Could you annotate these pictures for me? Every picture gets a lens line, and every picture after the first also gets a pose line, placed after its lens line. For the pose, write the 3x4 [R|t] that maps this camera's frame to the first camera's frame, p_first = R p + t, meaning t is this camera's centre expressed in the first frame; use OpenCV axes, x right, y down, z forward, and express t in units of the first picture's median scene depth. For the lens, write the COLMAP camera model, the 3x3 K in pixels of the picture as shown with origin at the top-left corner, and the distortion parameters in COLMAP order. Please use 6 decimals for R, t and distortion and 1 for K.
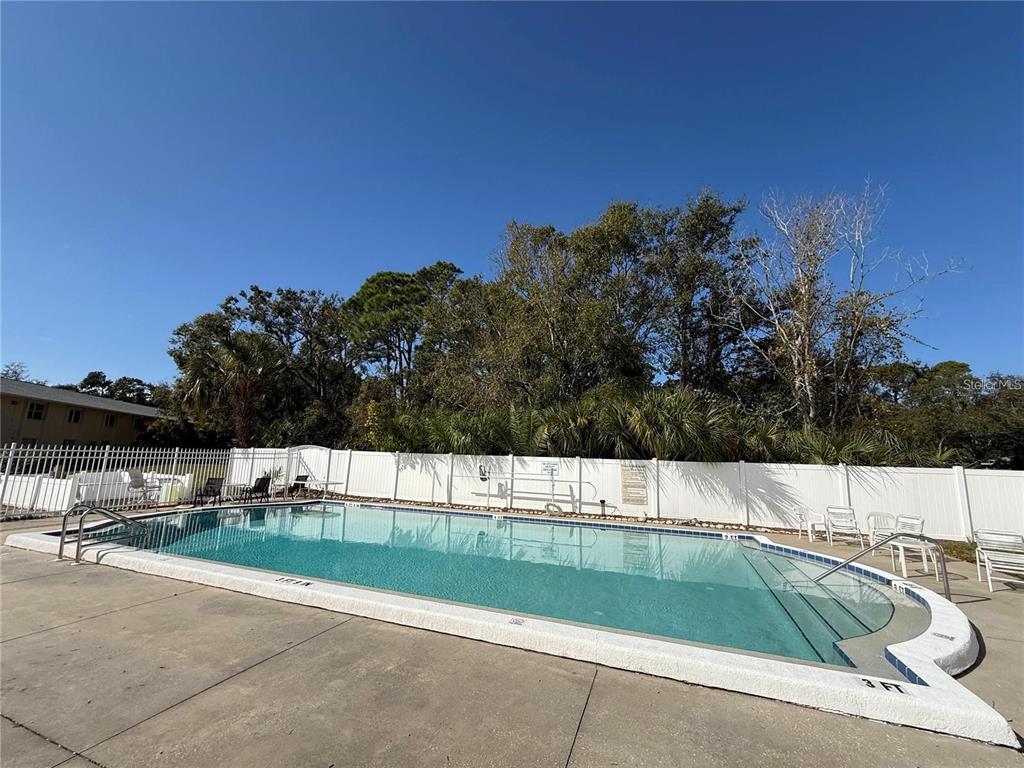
lens RADIAL K [[409.1, 0, 512.0], [0, 409.1, 384.0], [0, 0, 1]] dist [-0.000161, -0.000085]
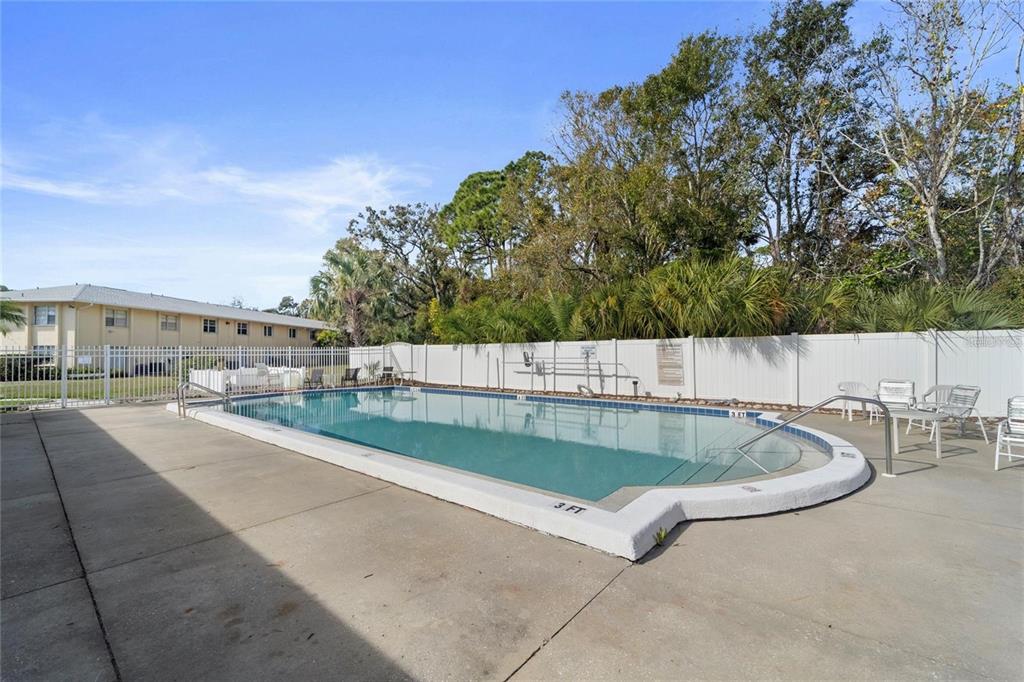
lens RADIAL K [[418.8, 0, 512.0], [0, 418.8, 341.0], [0, 0, 1]] dist [-0.002504, -0.000222]
pose [[0.943476, -0.045913, -0.328246, 0.213647], [0.092147, 0.987650, 0.126711, 0.029813], [0.318375, -0.149795, 0.936055, 0.000263]]
